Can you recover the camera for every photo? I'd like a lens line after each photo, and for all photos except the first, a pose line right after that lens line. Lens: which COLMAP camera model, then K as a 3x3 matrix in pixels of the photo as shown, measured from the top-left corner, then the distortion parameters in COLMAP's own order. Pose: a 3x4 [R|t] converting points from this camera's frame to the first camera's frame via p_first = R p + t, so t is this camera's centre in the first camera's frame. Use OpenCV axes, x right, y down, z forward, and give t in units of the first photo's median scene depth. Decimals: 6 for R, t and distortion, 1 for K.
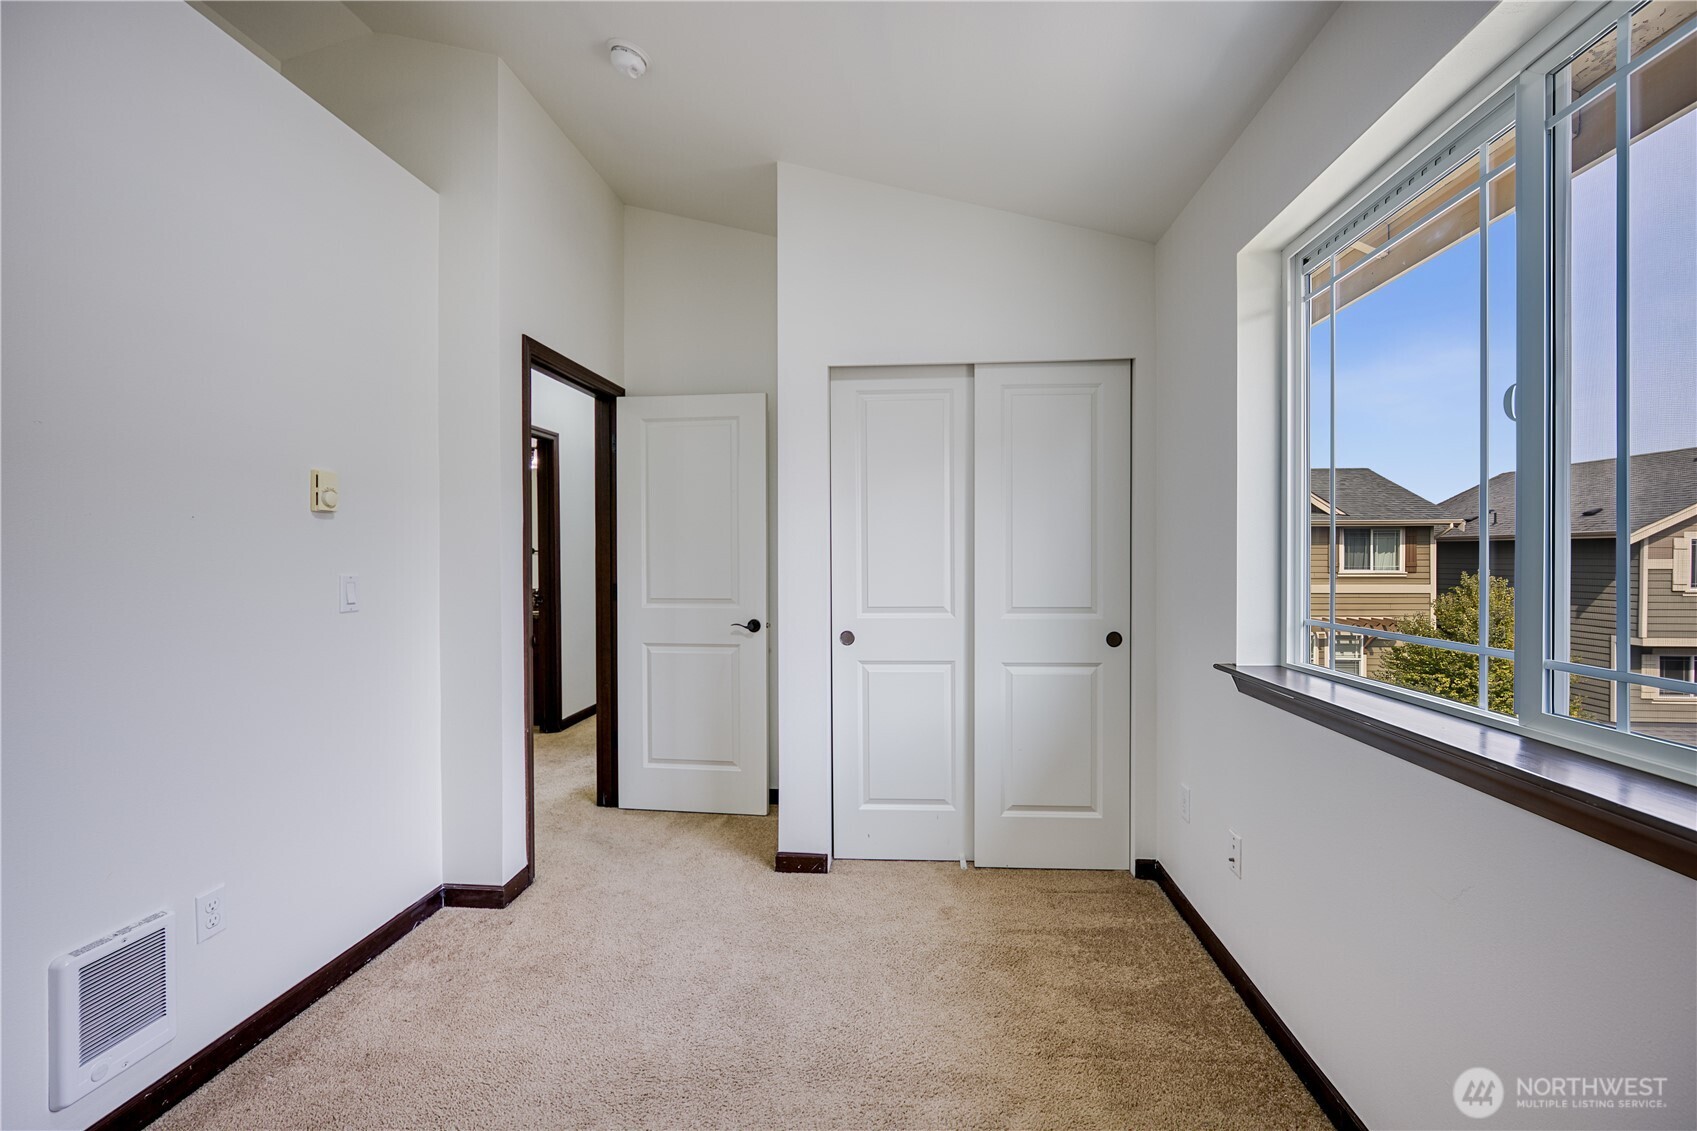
lens RADIAL K [[683.9, 0, 860.0], [0, 683.9, 555.4], [0, 0, 1]] dist [-0.009562, 0.001030]
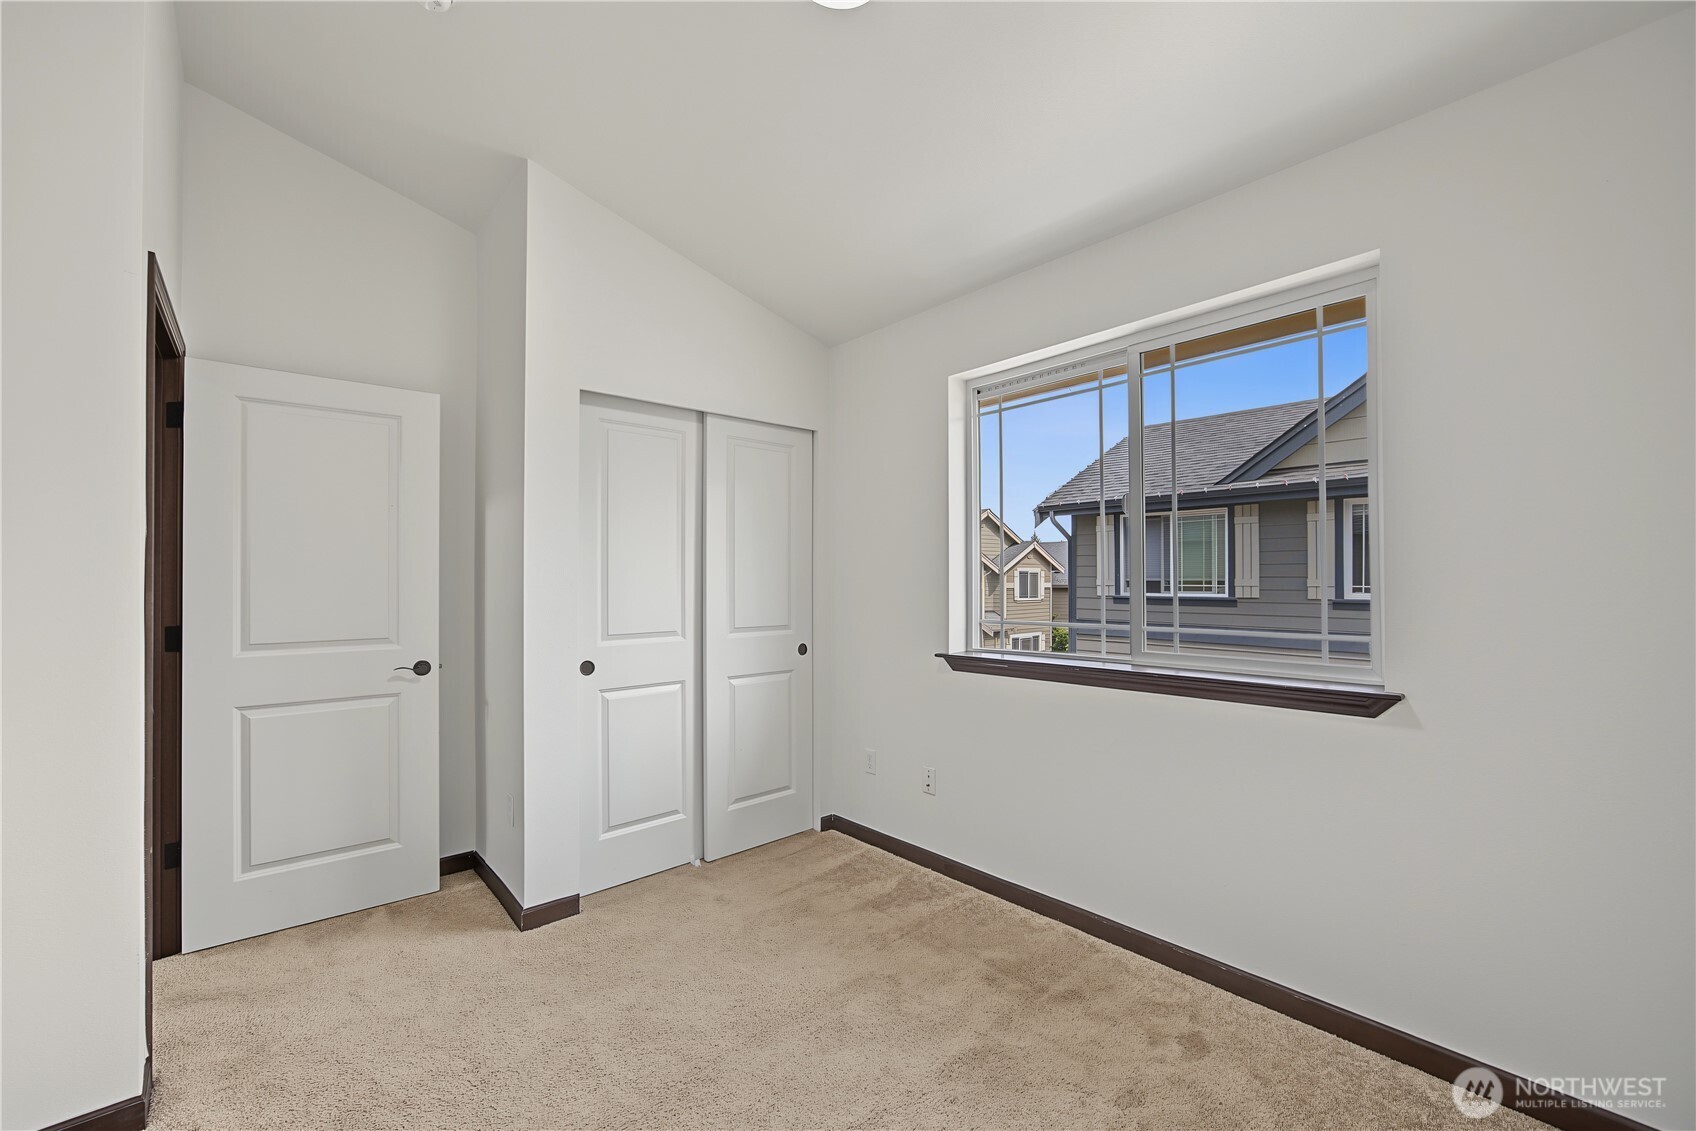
lens RADIAL K [[683.5, 0, 844.1], [0, 683.5, 575.1], [0, 0, 1]] dist [-0.009562, 0.001030]
pose [[0.695234, 0.006152, 0.718757, -0.478191], [0.003835, 0.999917, -0.012268, 0.001484], [-0.718773, 0.011286, 0.695153, 0.058223]]
